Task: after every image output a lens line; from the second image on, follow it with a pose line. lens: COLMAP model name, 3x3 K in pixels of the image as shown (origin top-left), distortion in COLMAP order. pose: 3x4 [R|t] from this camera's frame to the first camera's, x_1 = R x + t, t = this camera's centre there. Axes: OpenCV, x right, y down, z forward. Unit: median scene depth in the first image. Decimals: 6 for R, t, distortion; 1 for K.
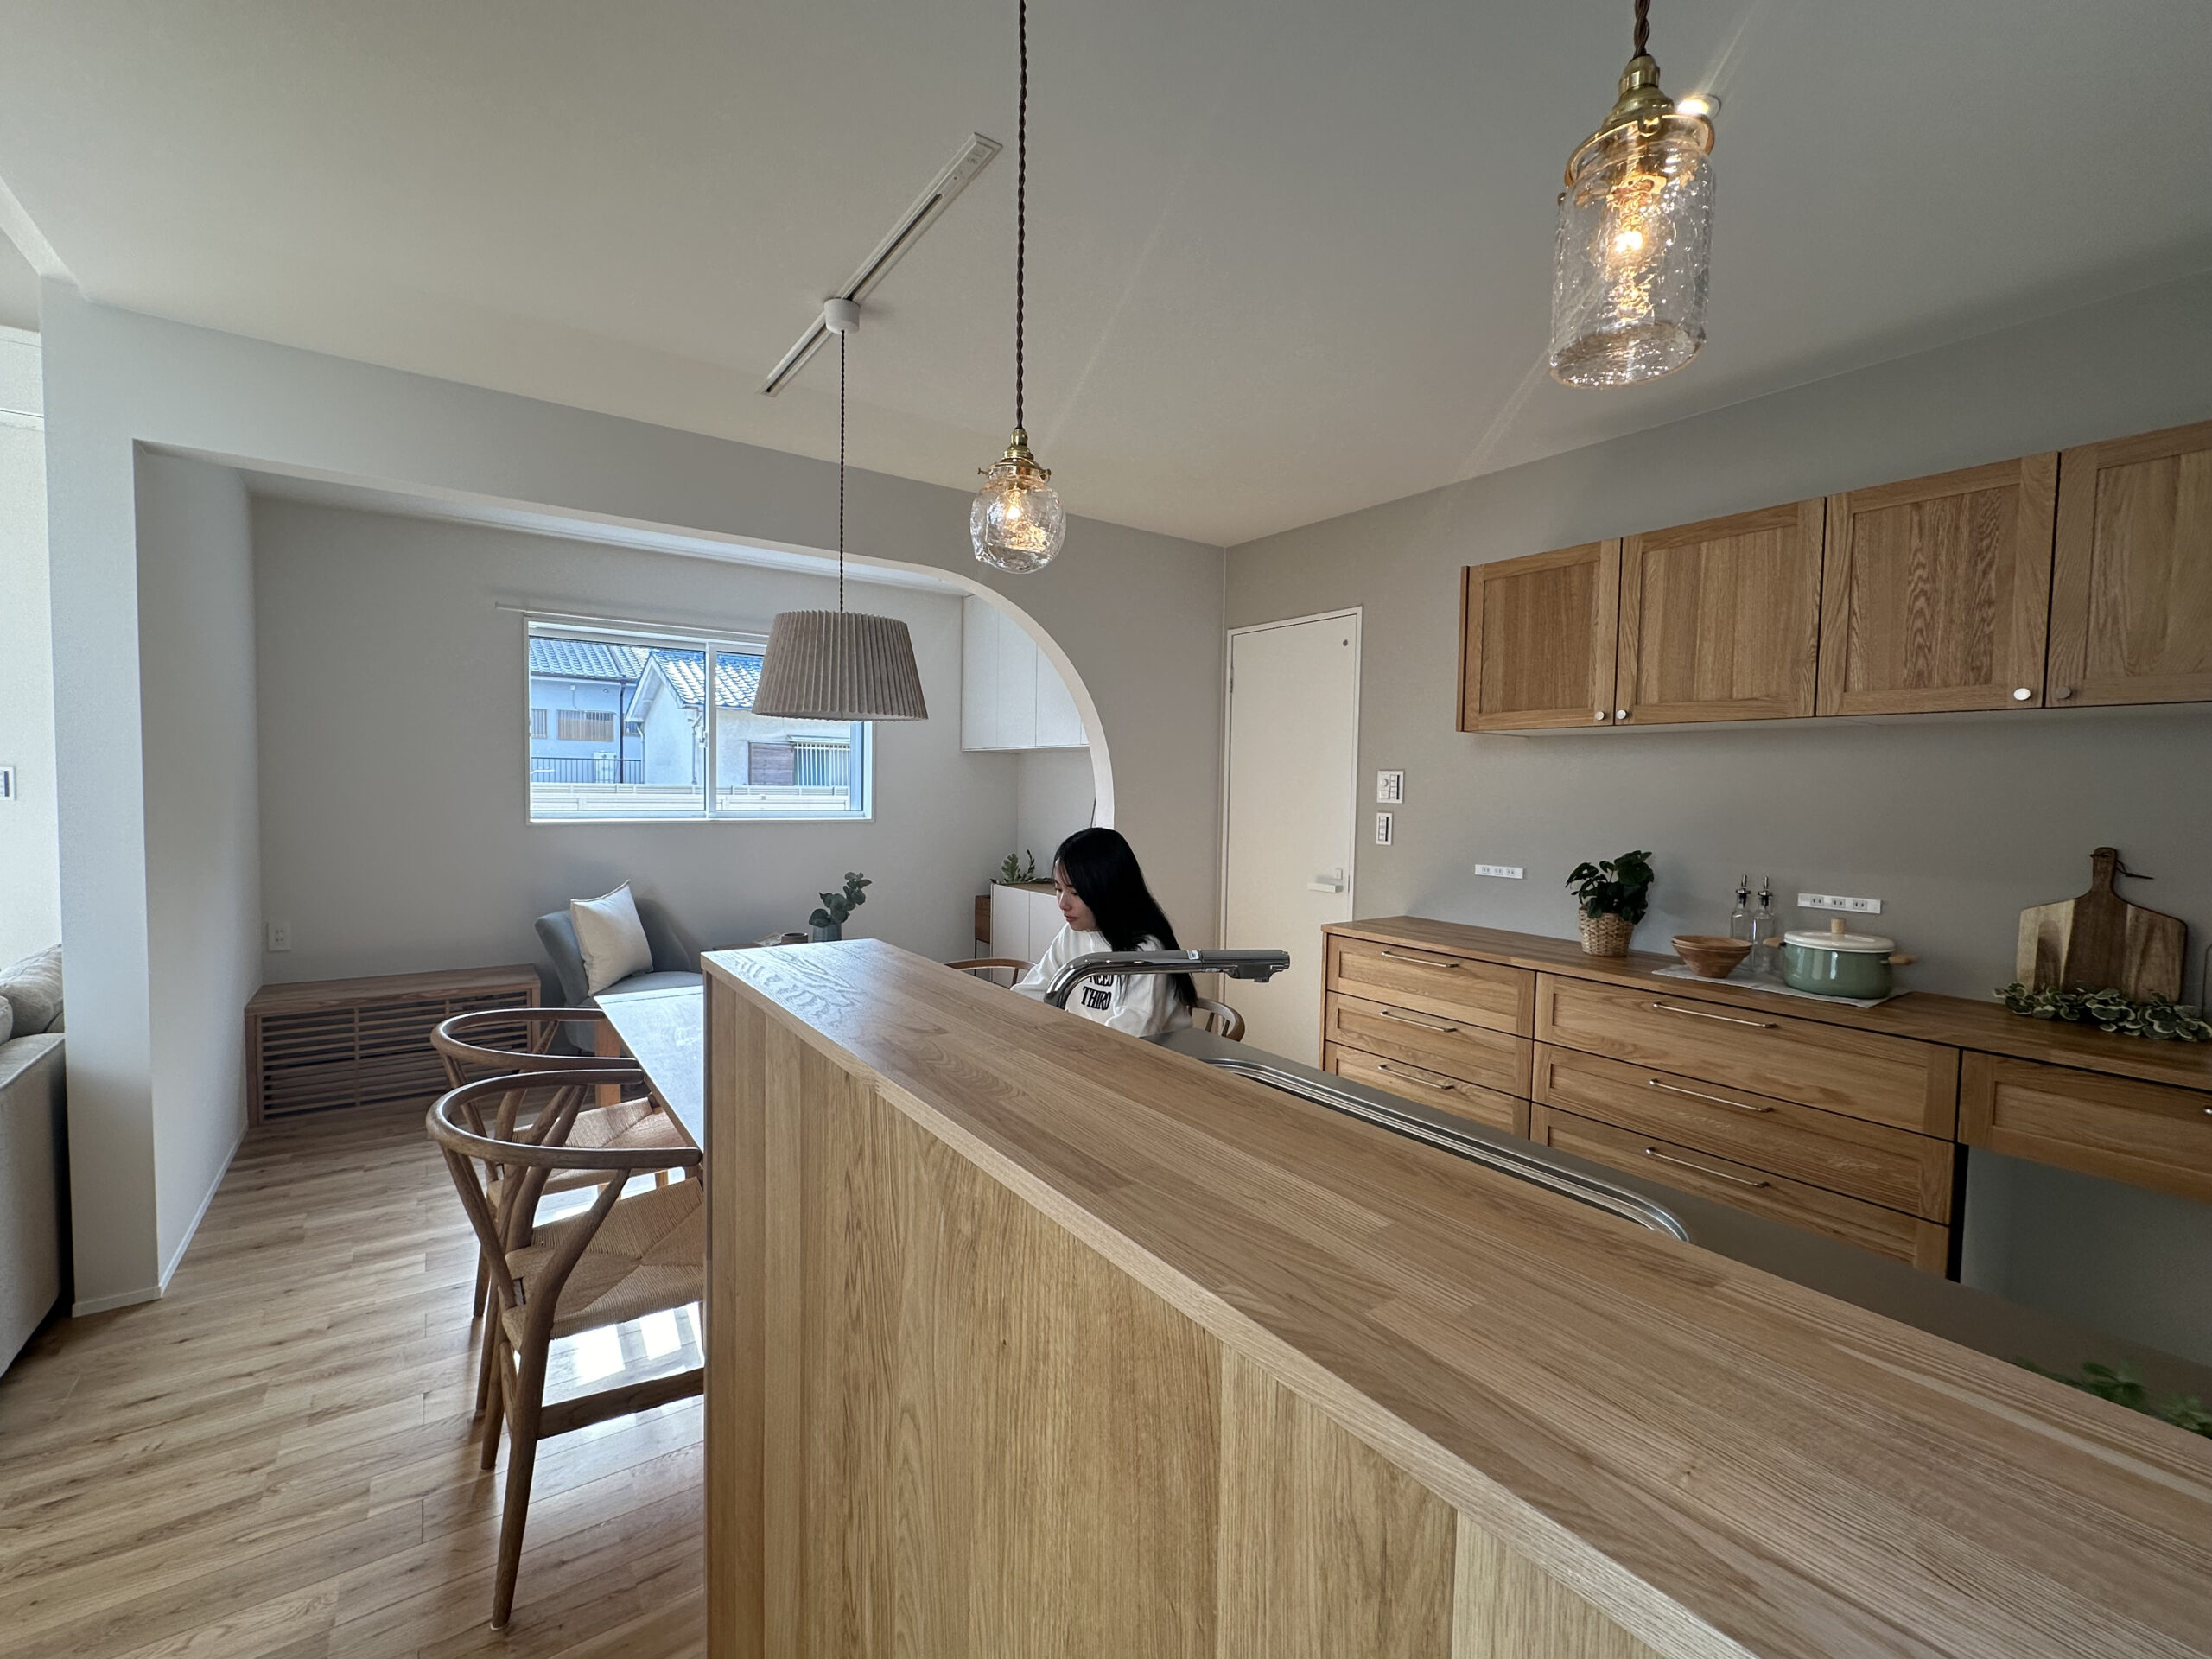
lens RADIAL K [[946.9, 0, 1107.5], [0, 946.9, 831.6], [0, 0, 1]] dist [-0.002243, -0.000019]
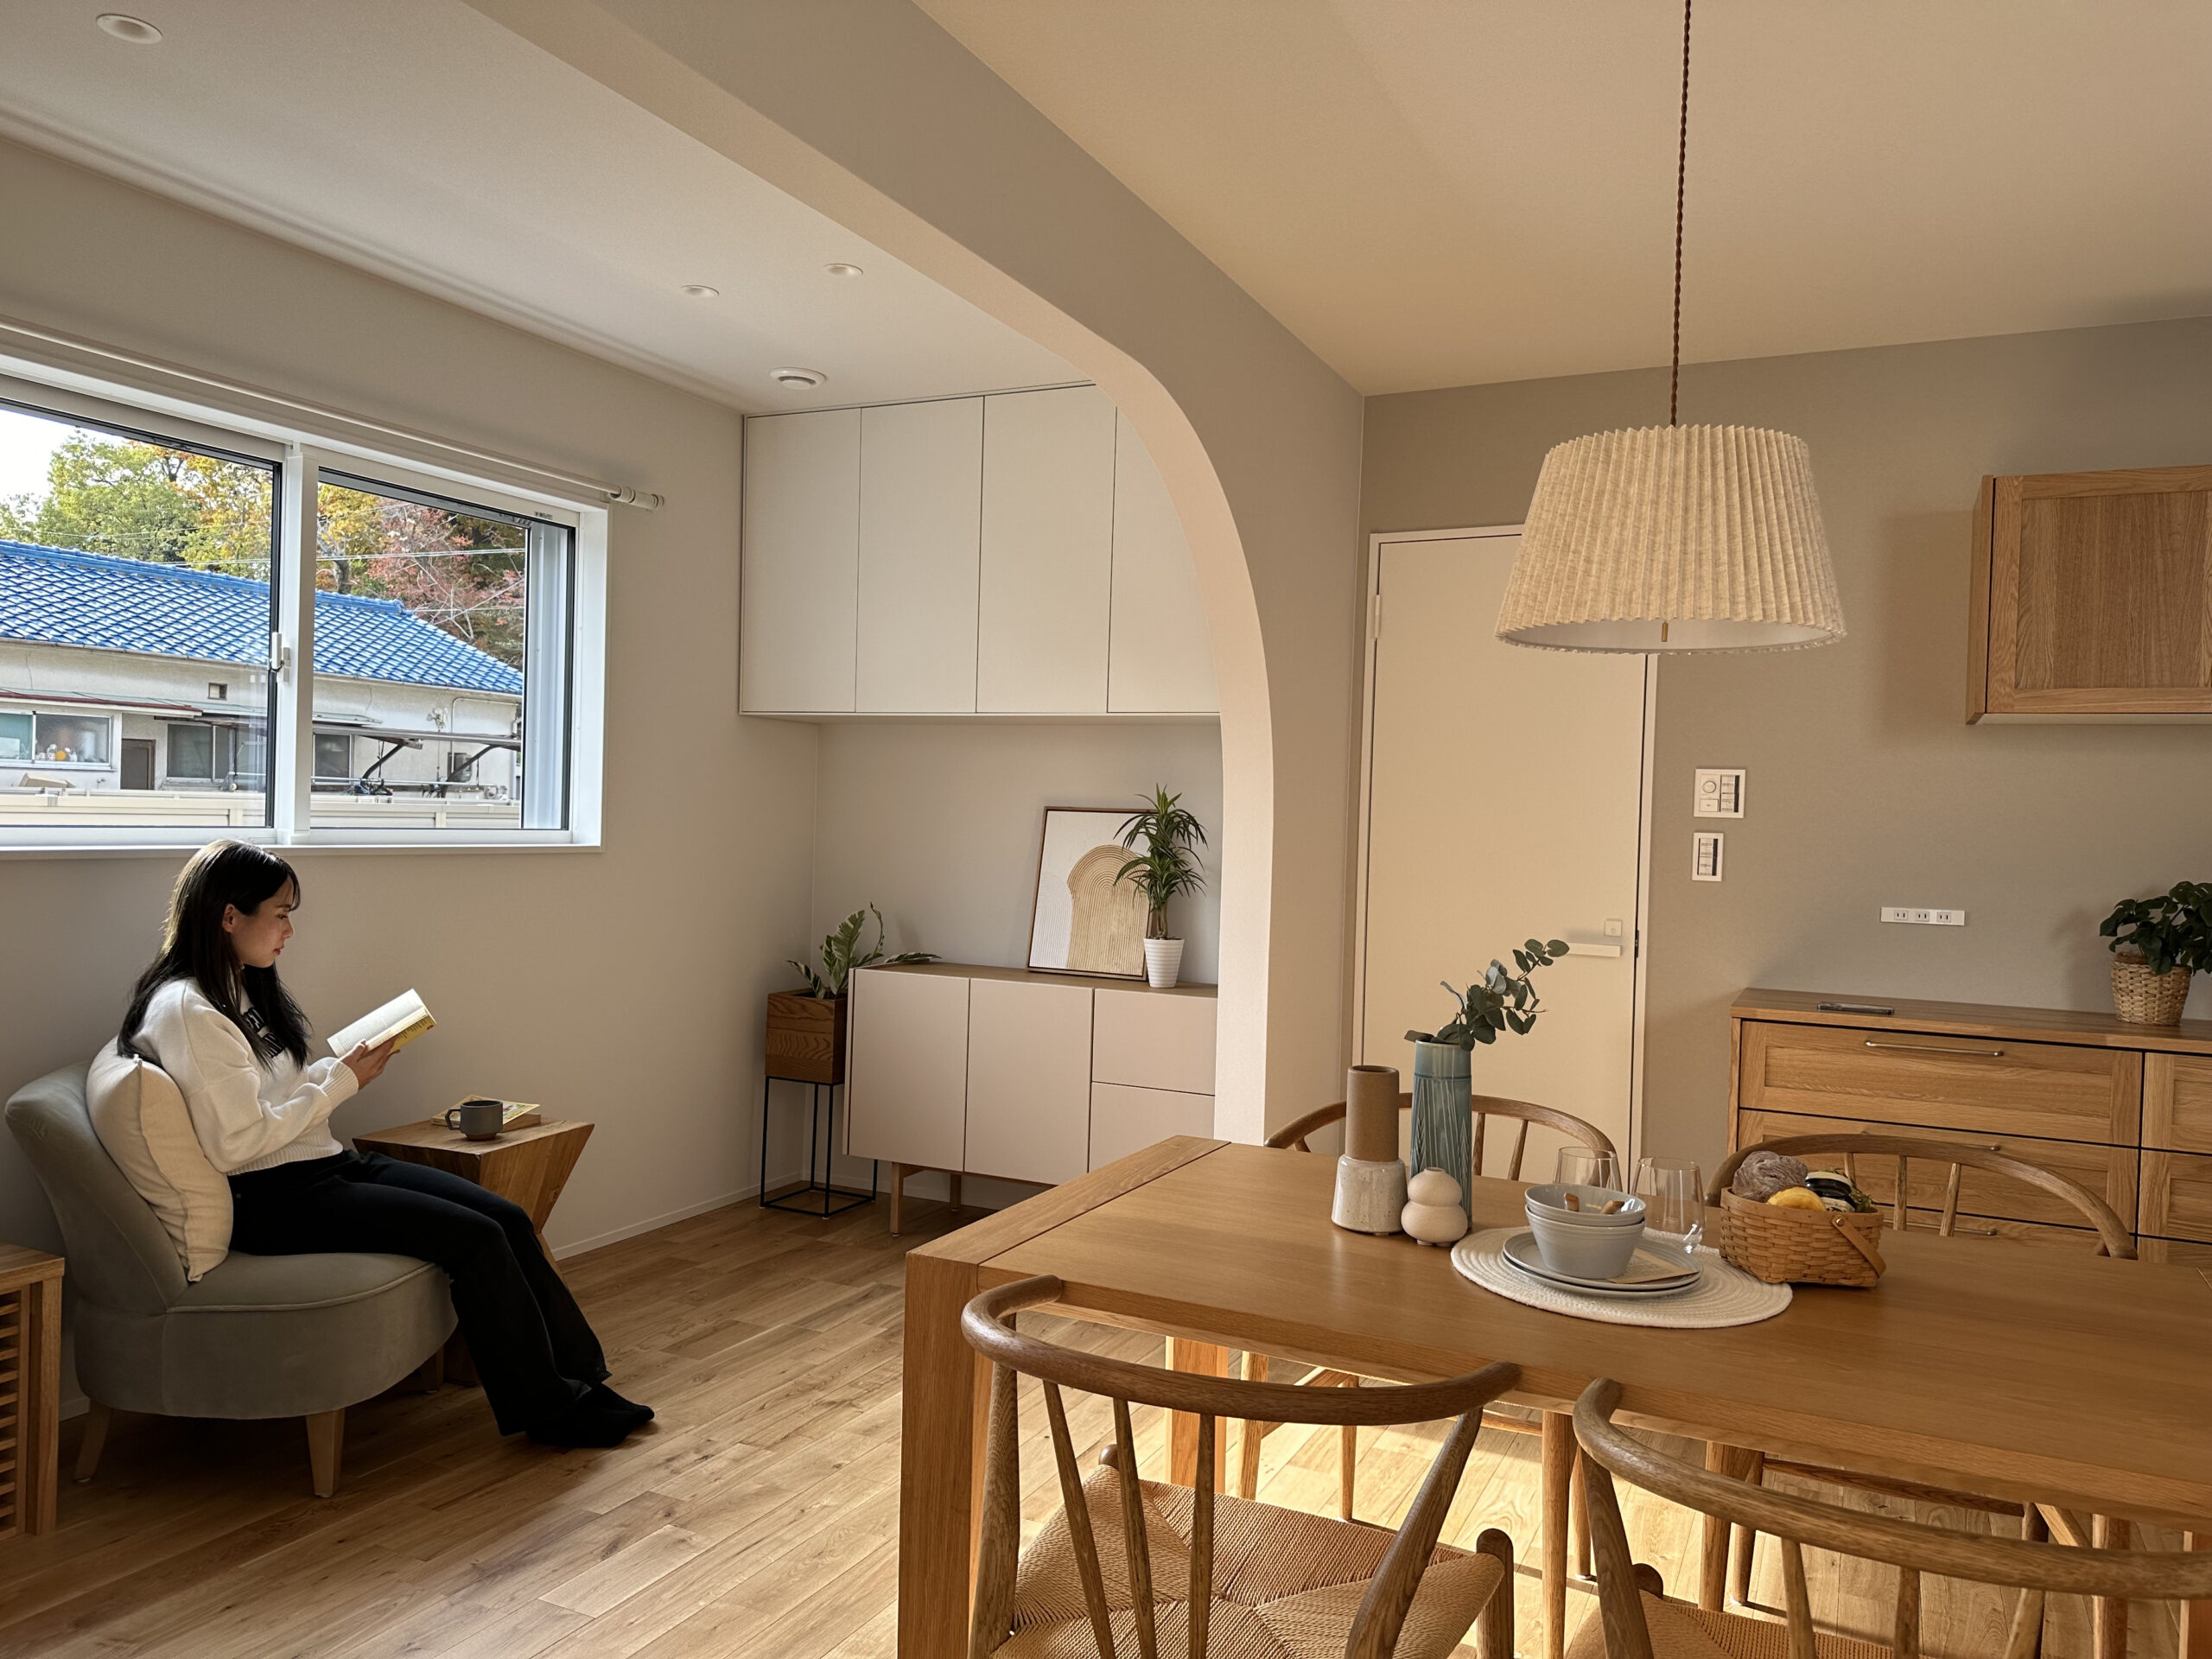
lens RADIAL K [[1508.8, 0, 1109.8], [0, 1508.8, 839.2], [0, 0, 1]] dist [-0.001041, -0.002948]
pose [[0.874177, 0.003893, 0.485592, -0.949954], [0.008164, 0.999709, -0.022711, 0.008331], [-0.485539, 0.023818, 0.873891, 0.462435]]
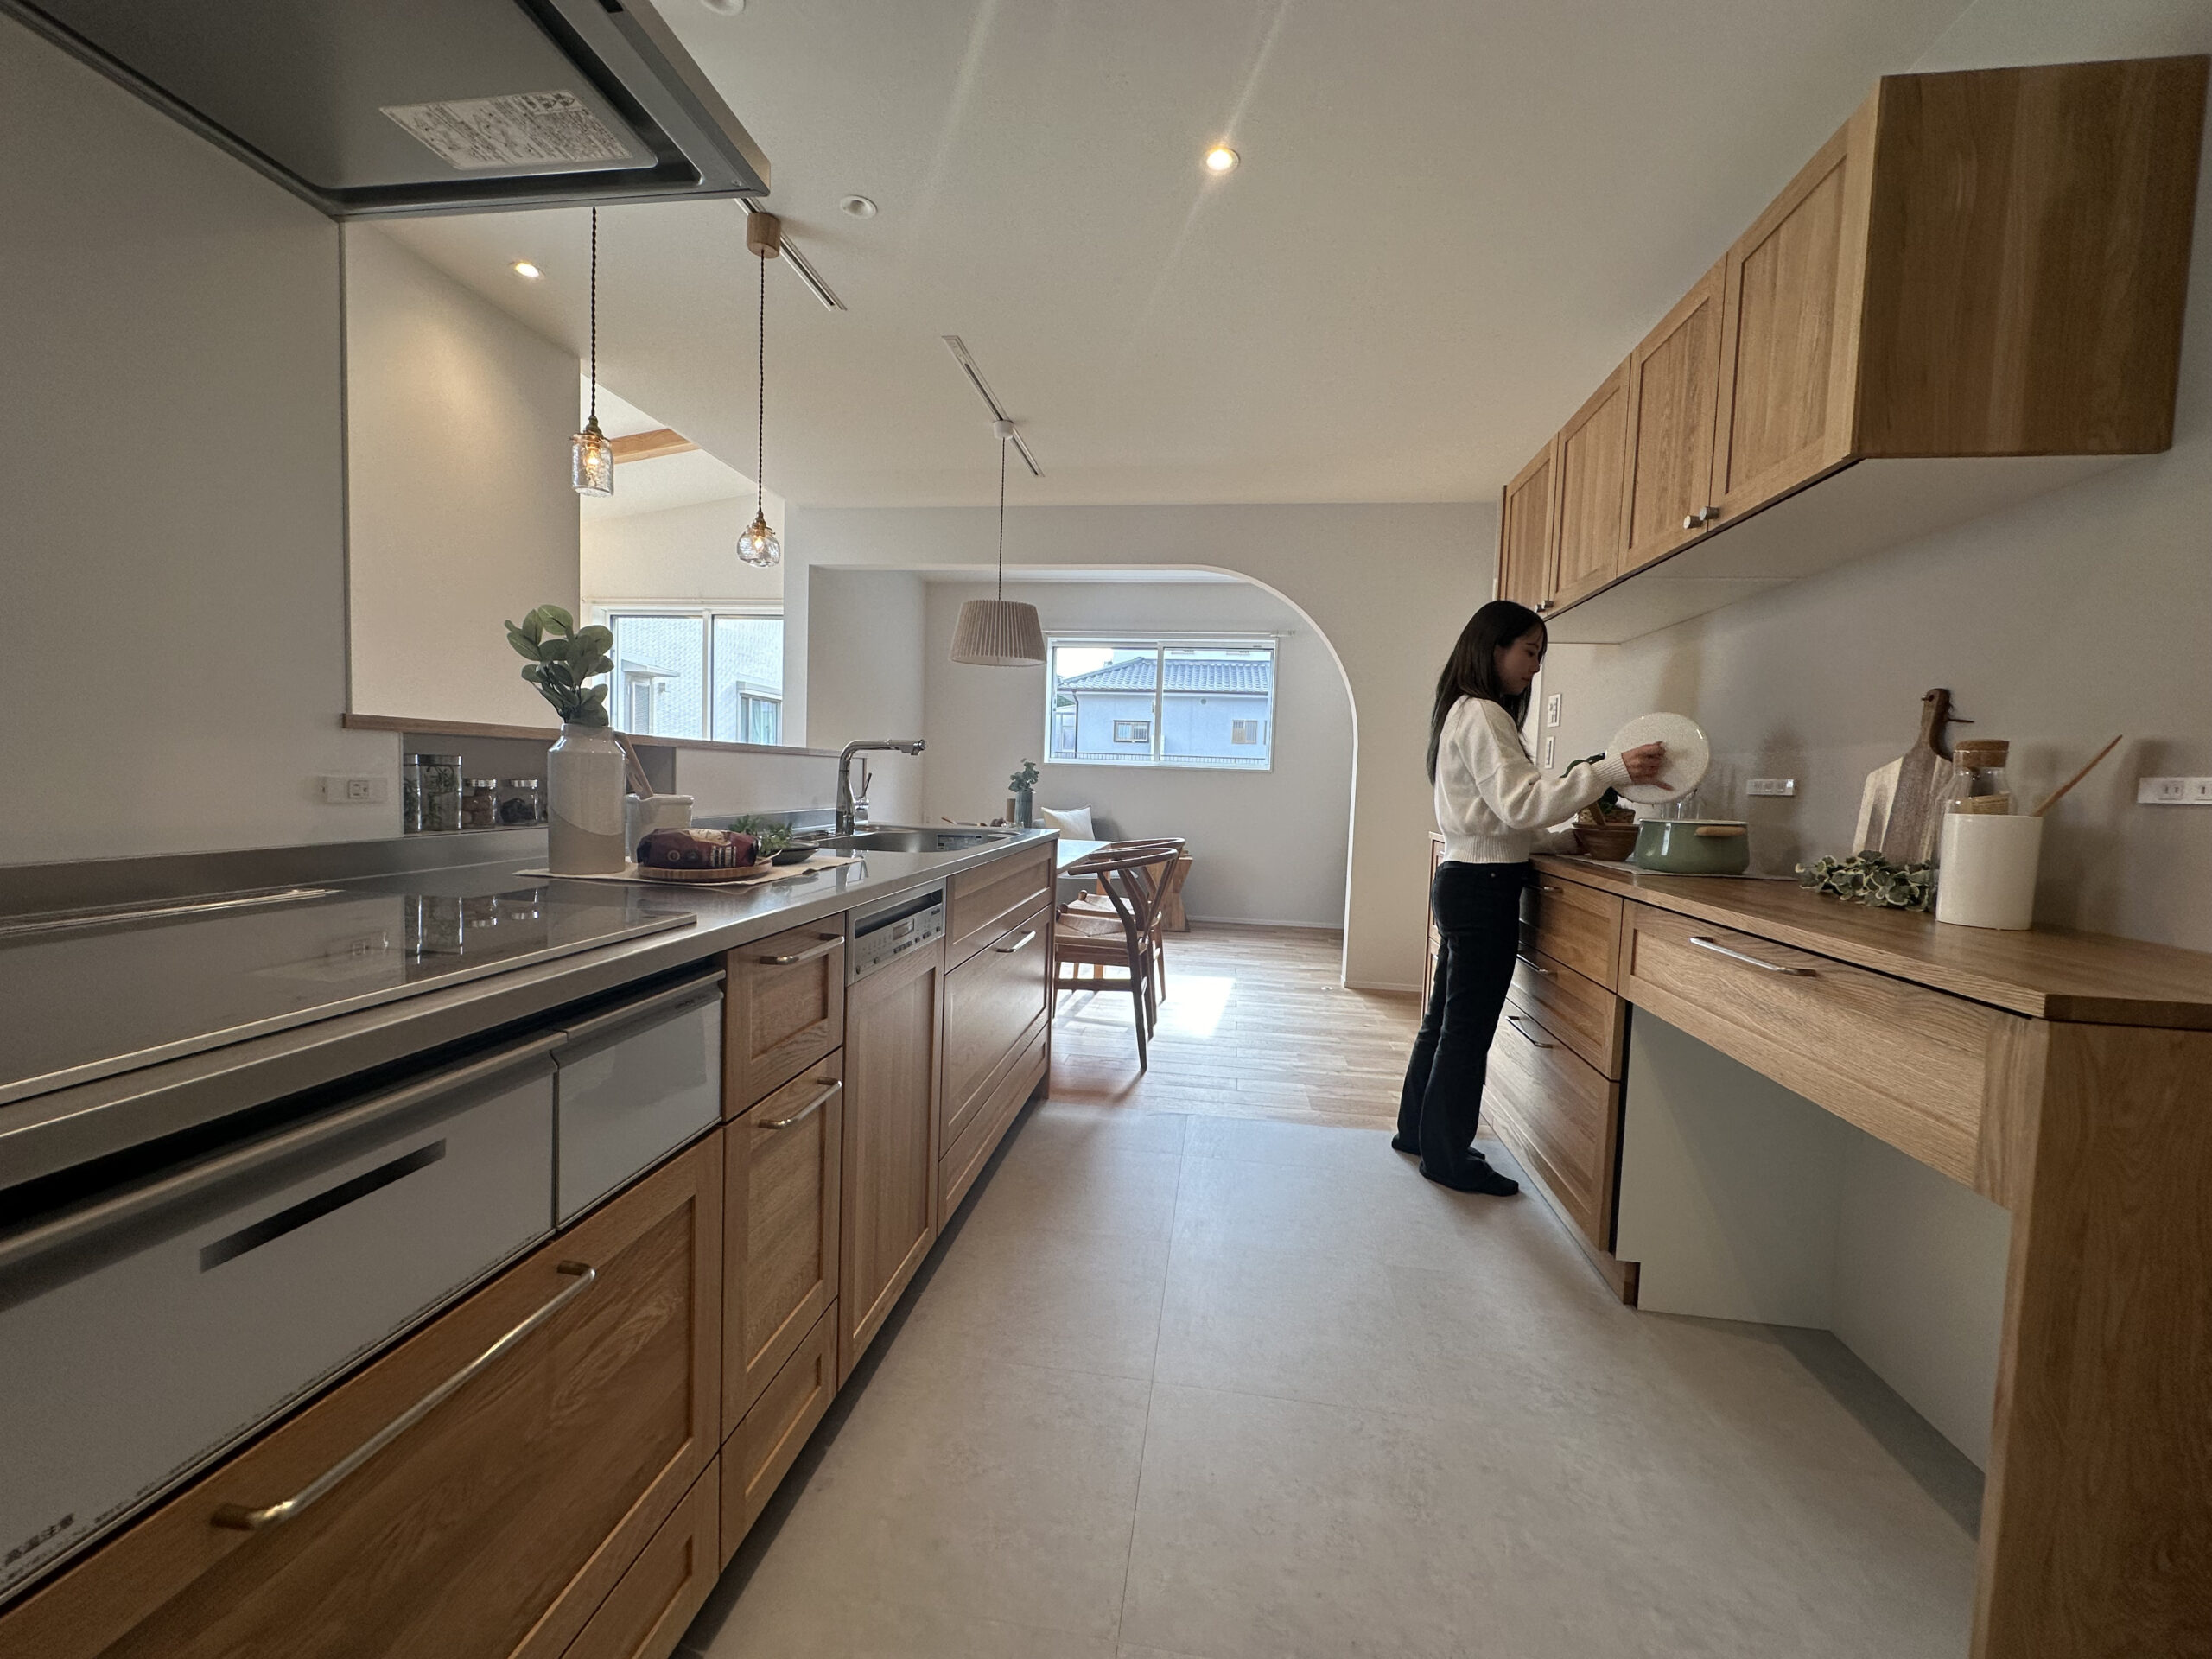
lens RADIAL K [[873.2, 0, 1106.4], [0, 873.2, 831.1], [0, 0, 1]] dist [-0.016216, 0.000765]
pose [[0.725957, 0.051848, -0.685782, 0.834836], [-0.054549, 0.998354, 0.017736, 0.129237], [0.685573, 0.024533, 0.727590, -0.014928]]
